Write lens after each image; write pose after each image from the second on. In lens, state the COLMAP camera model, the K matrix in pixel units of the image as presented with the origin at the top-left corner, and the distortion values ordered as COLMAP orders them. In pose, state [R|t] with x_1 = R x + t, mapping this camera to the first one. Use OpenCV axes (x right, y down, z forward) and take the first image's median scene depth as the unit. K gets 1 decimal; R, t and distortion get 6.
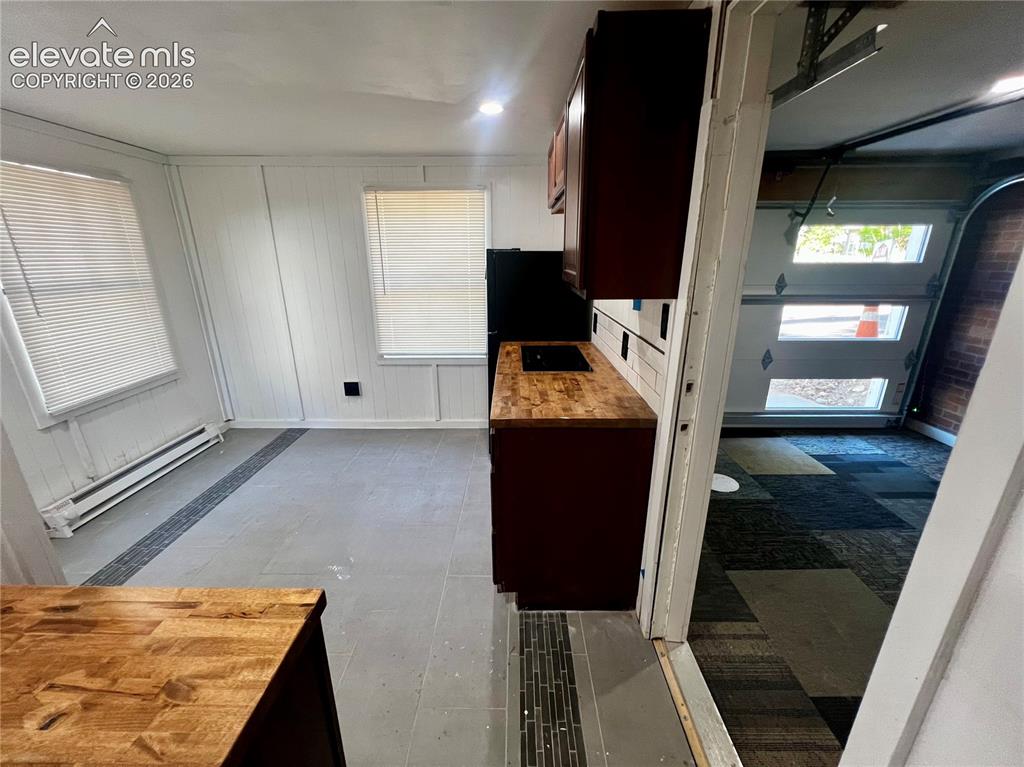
lens RADIAL K [[409.8, 0, 512.0], [0, 409.8, 383.5], [0, 0, 1]] dist [-0.001985, -0.000180]
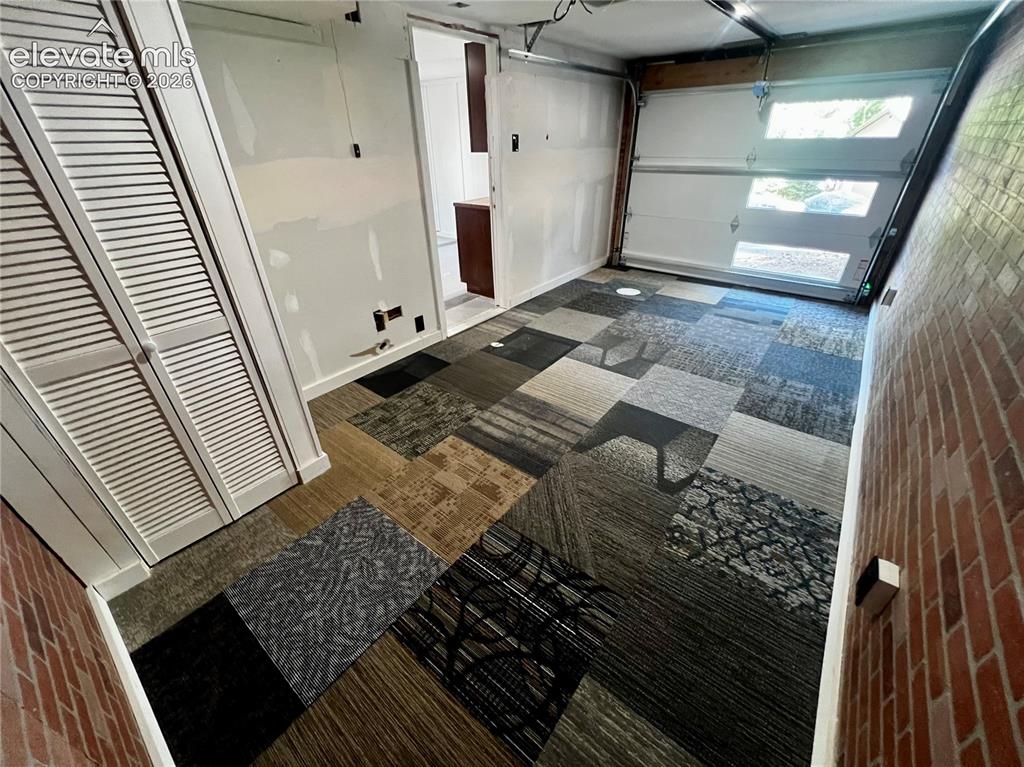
lens RADIAL K [[409.8, 0, 512.0], [0, 409.8, 383.5], [0, 0, 1]] dist [-0.001985, -0.000180]
pose [[0.792505, 0.305832, -0.527639, 1.047021], [-0.172391, 0.942227, 0.287209, 0.188608], [0.584994, -0.136654, 0.799442, -0.562156]]
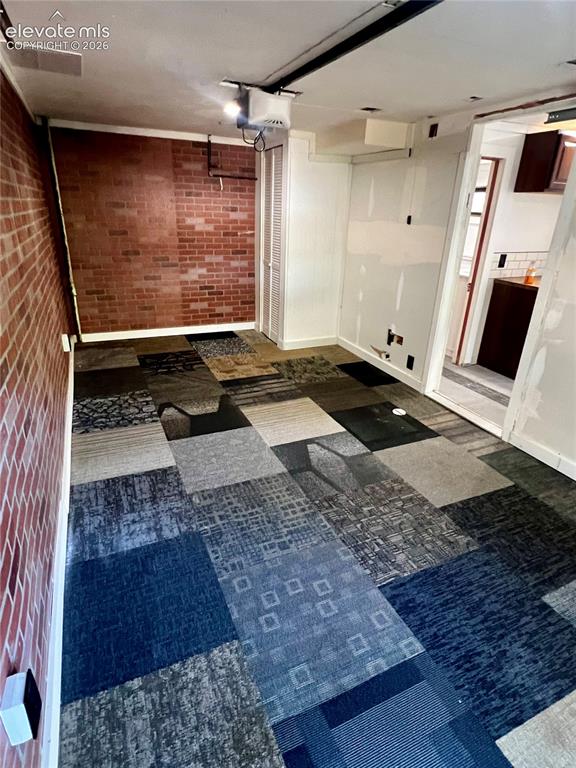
lens RADIAL K [[421.3, 0, 288.0], [0, 421.3, 384.0], [0, 0, 1]] dist [0.001795, -0.000044]
pose [[-0.905753, 0.143194, -0.398883, 1.094730], [-0.154040, 0.765587, 0.624619, -0.307488], [0.394821, 0.627194, -0.671375, 0.957199]]
